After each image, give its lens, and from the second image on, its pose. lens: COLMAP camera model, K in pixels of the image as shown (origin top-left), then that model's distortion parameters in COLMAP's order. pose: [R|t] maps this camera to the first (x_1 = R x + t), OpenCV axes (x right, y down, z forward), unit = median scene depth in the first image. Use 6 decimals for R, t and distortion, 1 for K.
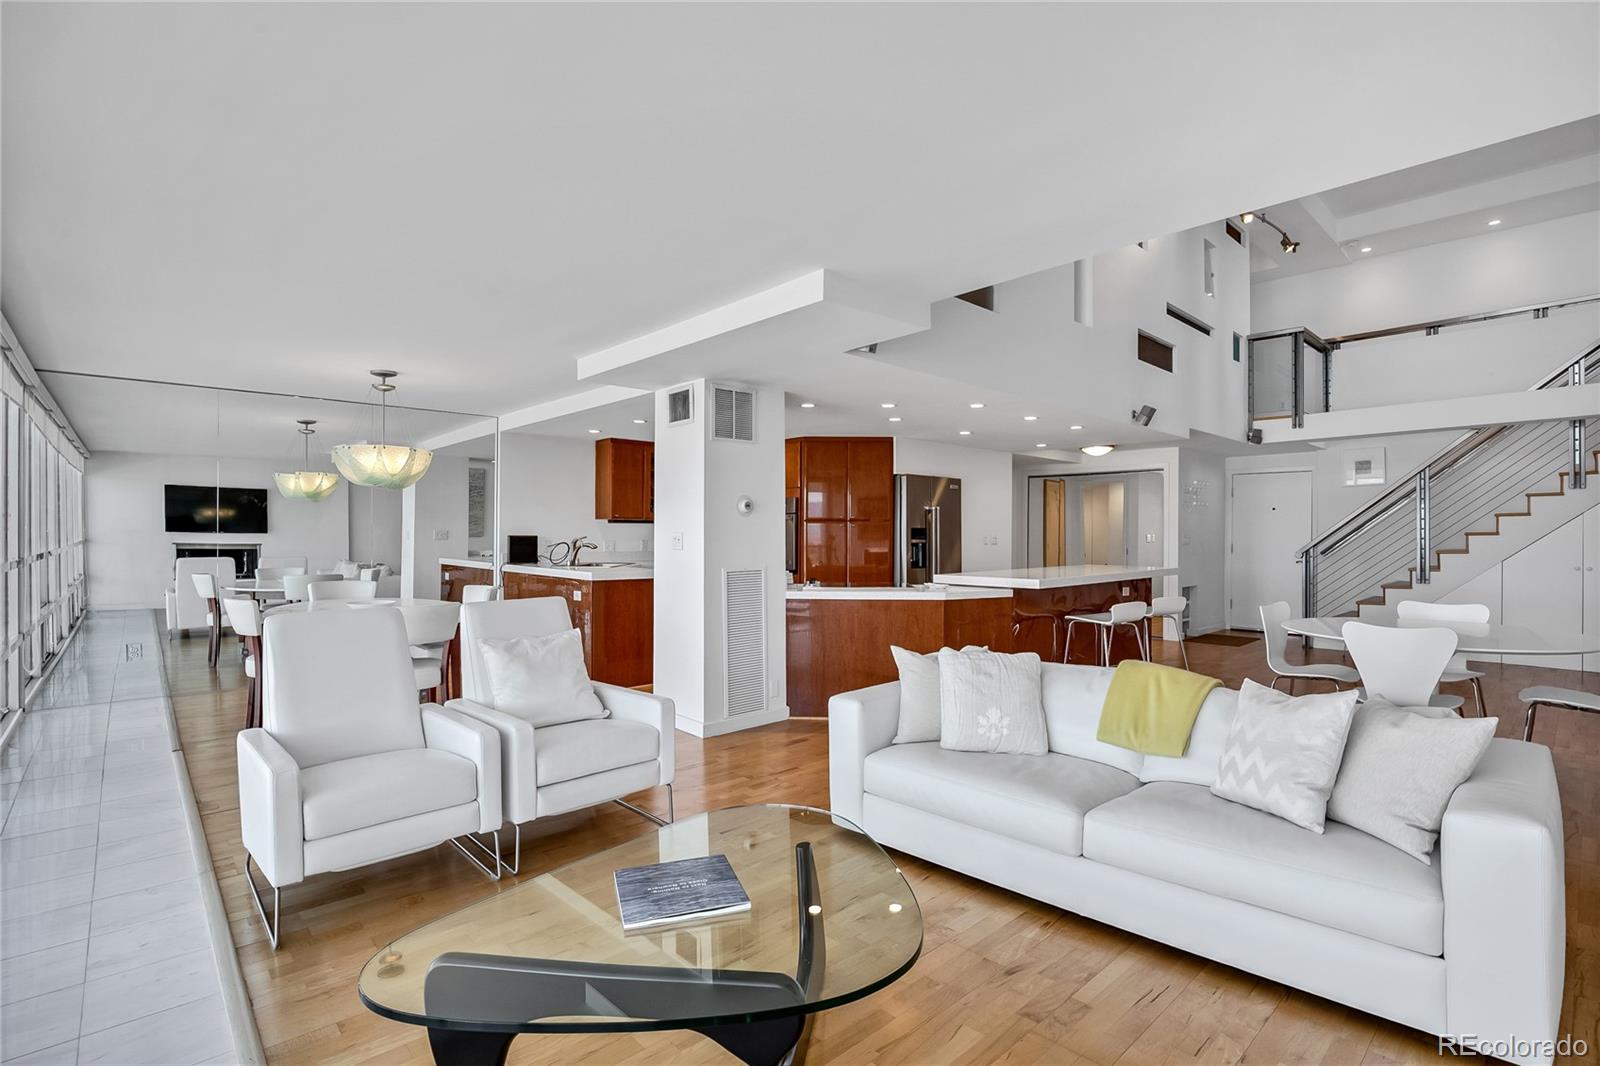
lens RADIAL K [[777.2, 0, 800.0], [0, 777.2, 533.0], [0, 0, 1]] dist [0.000232, -0.000437]
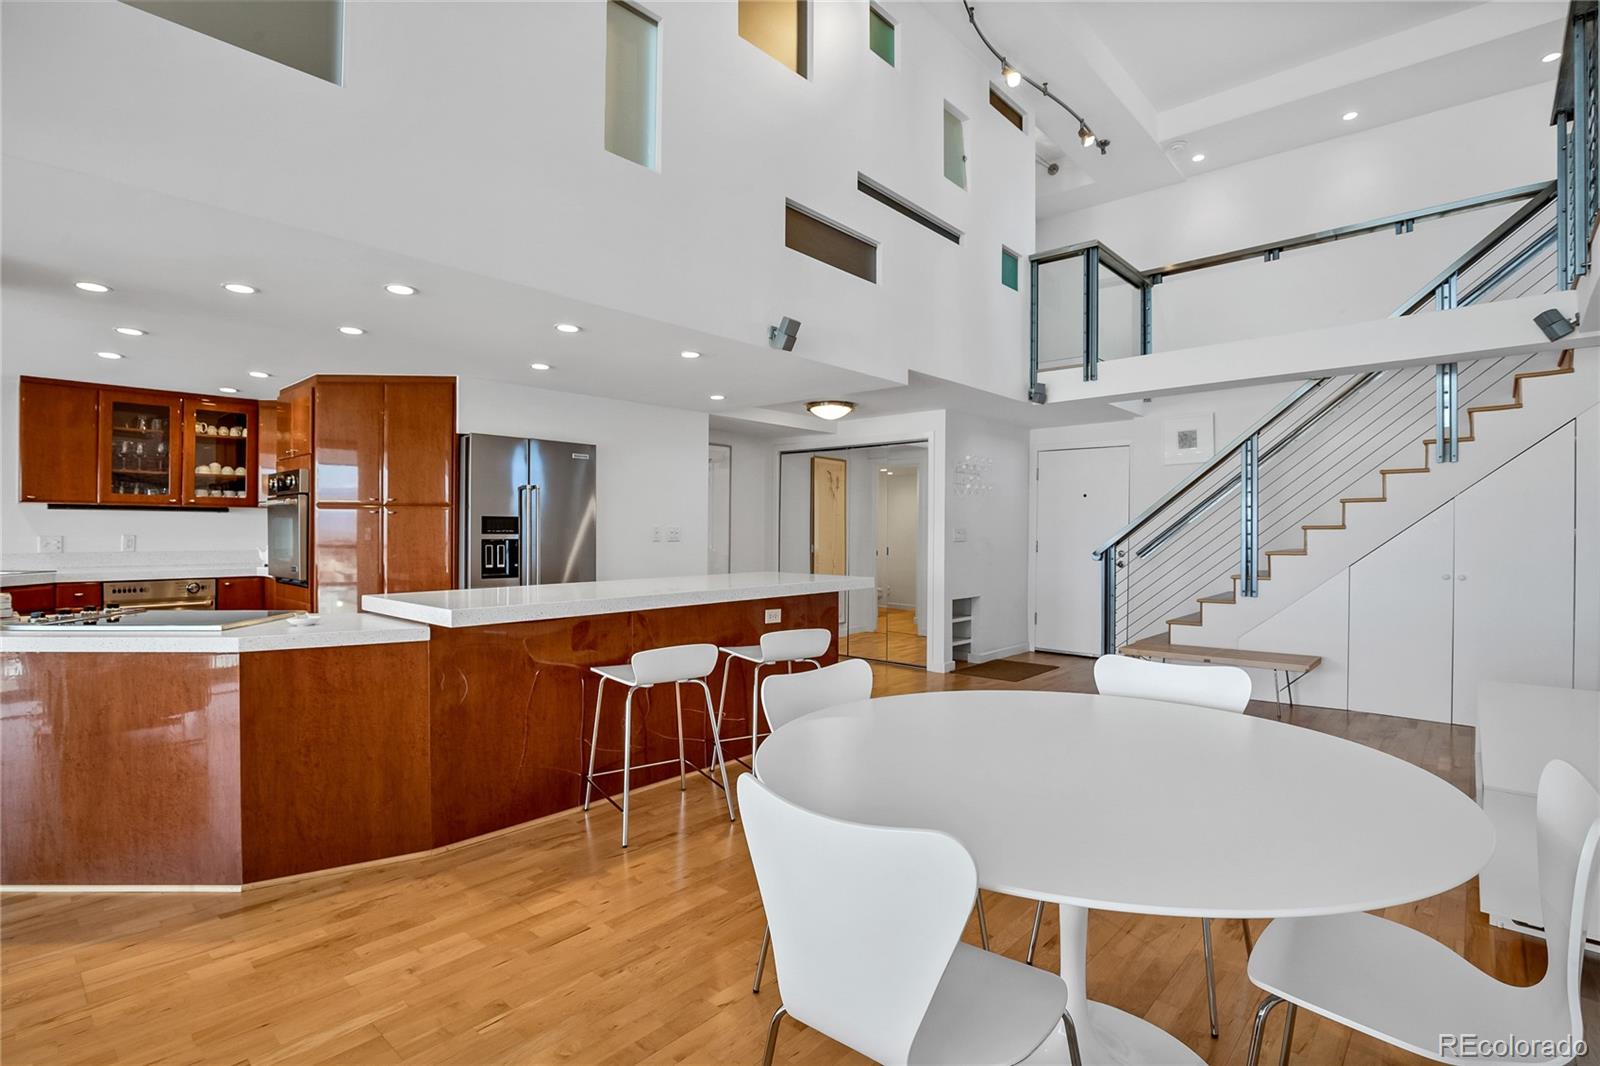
lens RADIAL K [[764.3, 0, 797.1], [0, 764.3, 535.0], [0, 0, 1]] dist [-0.001071, -0.011077]
pose [[0.998188, 0.001340, 0.060161, 0.340607], [-0.001767, 0.999974, 0.007048, 0.003827], [-0.060150, -0.007141, 0.998164, 0.320127]]
